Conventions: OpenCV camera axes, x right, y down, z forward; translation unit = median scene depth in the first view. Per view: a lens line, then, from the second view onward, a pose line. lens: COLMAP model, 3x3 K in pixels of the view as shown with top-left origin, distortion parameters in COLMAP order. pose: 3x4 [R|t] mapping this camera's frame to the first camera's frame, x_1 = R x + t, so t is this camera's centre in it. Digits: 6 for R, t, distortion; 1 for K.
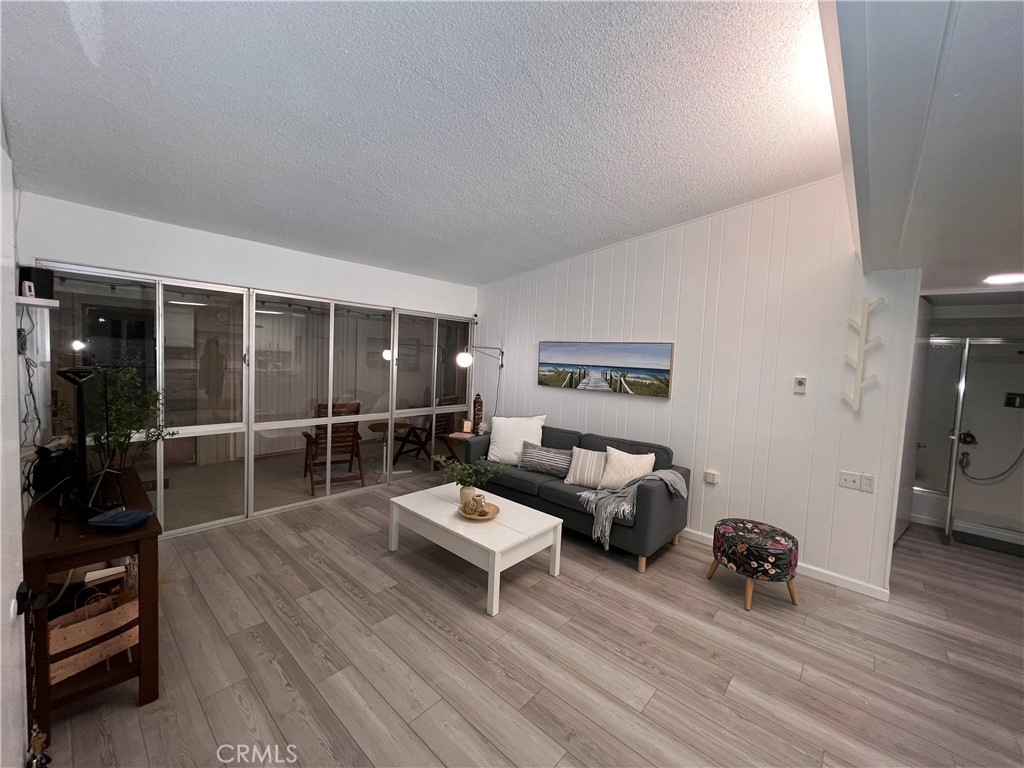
lens RADIAL K [[406.2, 0, 507.4], [0, 406.2, 380.3], [0, 0, 1]] dist [-0.001492, 0.000490]
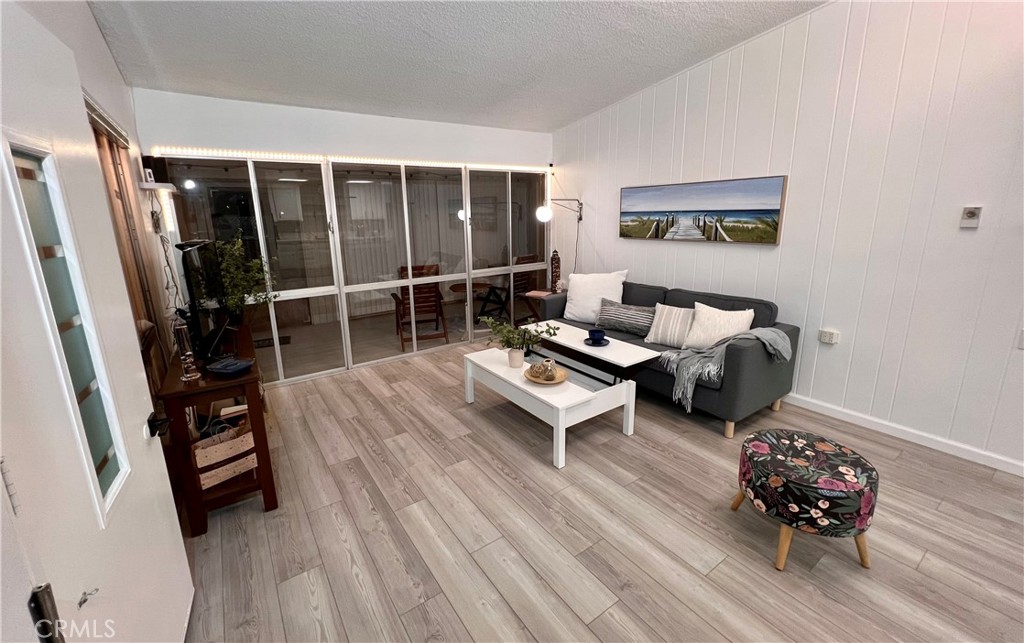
lens RADIAL K [[414.5, 0, 500.3], [0, 414.5, 305.3], [0, 0, 1]] dist [-0.001251, 0.000573]
pose [[0.969199, -0.013151, -0.245926, 0.063725], [0.051674, 0.987204, 0.150855, 0.012075], [0.240795, -0.158916, 0.957478, 0.031360]]
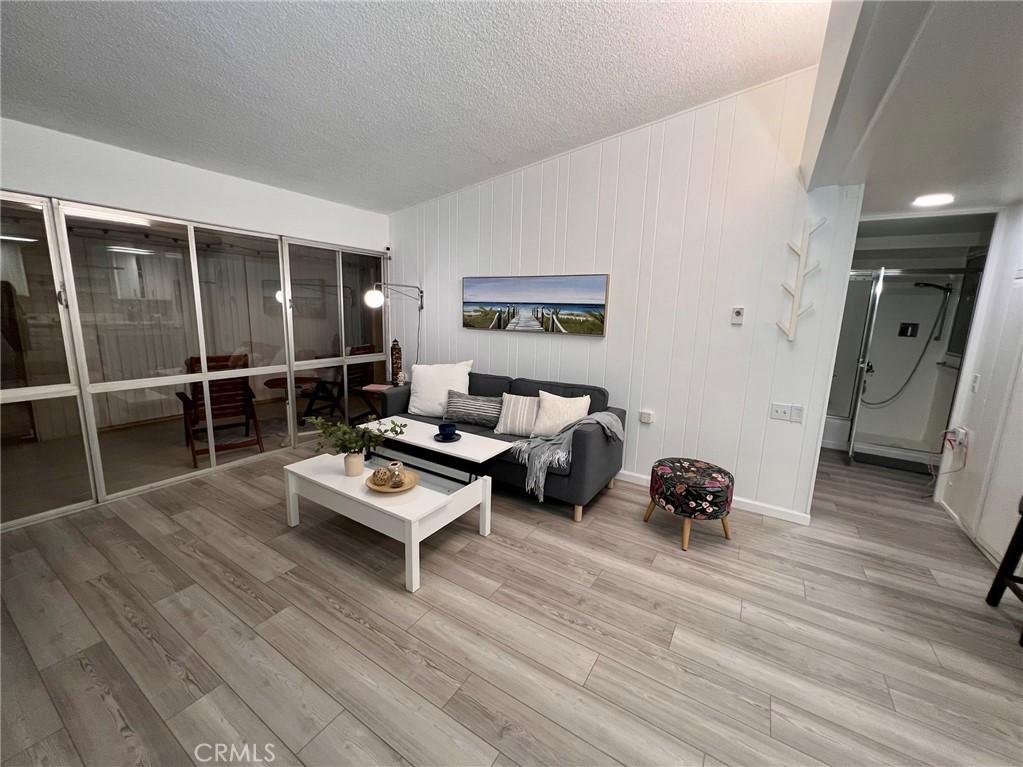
lens RADIAL K [[407.9, 0, 506.8], [0, 407.9, 379.9], [0, 0, 1]] dist [-0.001211, 0.000094]
pose [[0.986162, -0.046103, 0.159244, 0.033297], [0.026835, 0.992278, 0.121092, 0.030418], [-0.163597, -0.115143, 0.979785, 0.139732]]
